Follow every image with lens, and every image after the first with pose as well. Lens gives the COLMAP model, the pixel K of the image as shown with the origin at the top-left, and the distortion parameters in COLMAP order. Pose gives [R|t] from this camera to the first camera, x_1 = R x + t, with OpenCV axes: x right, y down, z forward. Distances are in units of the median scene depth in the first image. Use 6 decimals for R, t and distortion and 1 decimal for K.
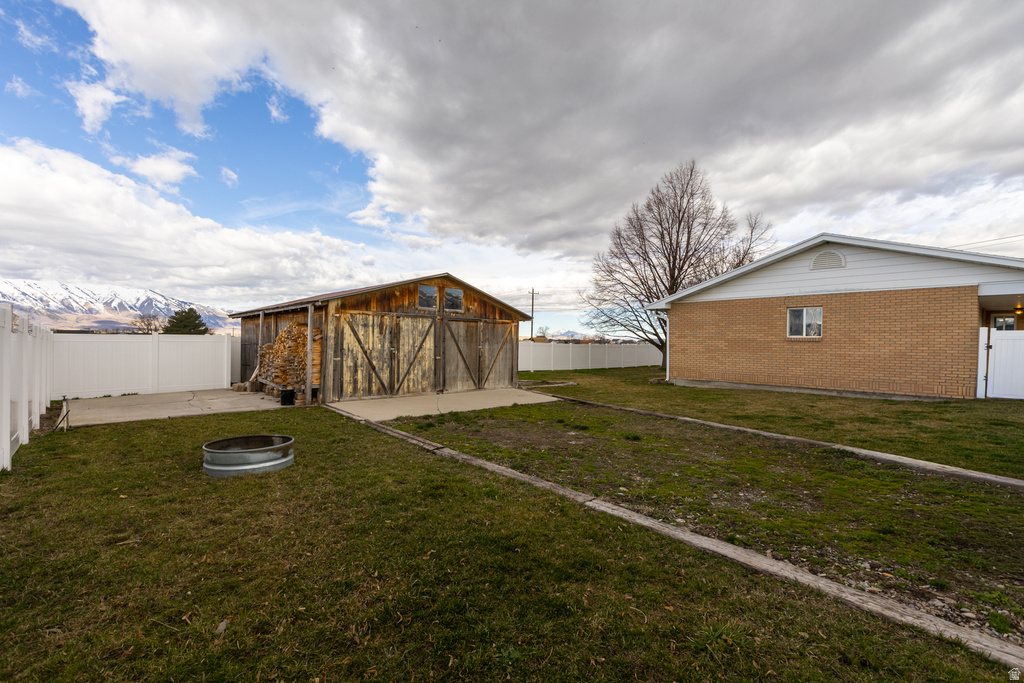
lens RADIAL K [[461.8, 0, 501.1], [0, 461.8, 341.6], [0, 0, 1]] dist [0.000698, -0.002726]
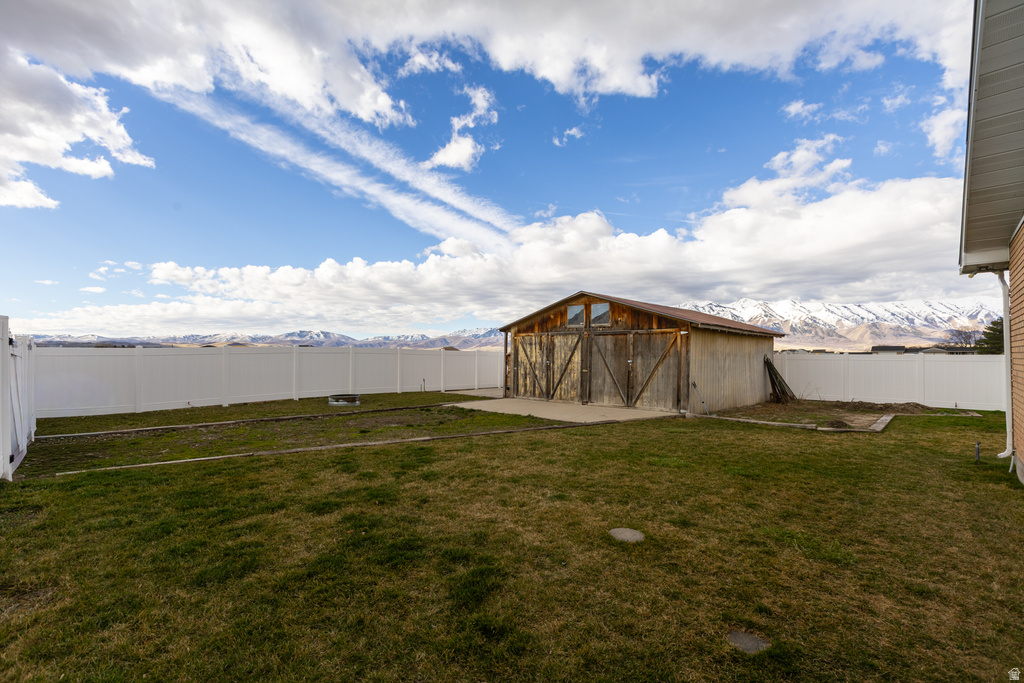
lens RADIAL K [[461.8, 0, 519.2], [0, 461.8, 346.8], [0, 0, 1]] dist [0.000698, -0.002726]
pose [[0.084988, -0.025627, -0.996052, 0.887014], [0.003345, 0.999671, -0.025435, 0.006014], [0.996376, -0.001170, 0.085046, 0.734844]]
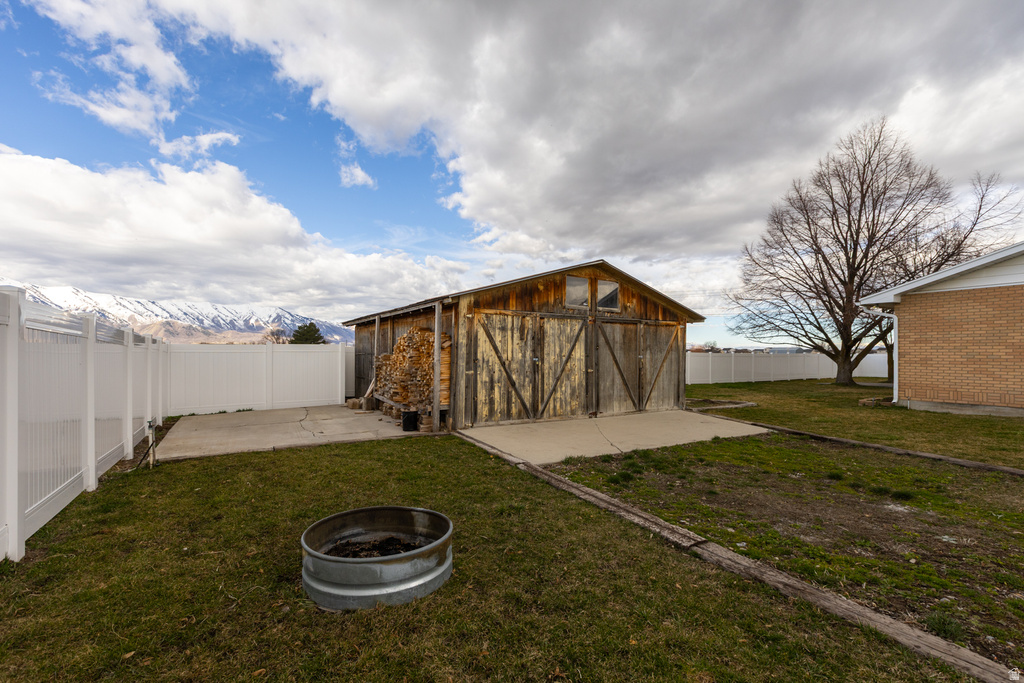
lens RADIAL K [[461.8, 0, 498.2], [0, 461.8, 354.1], [0, 0, 1]] dist [0.000698, -0.002726]
pose [[0.978400, -0.005500, -0.206646, -0.123151], [0.006474, 0.999971, 0.004039, 0.003240], [0.206618, -0.005290, 0.978407, 0.208546]]
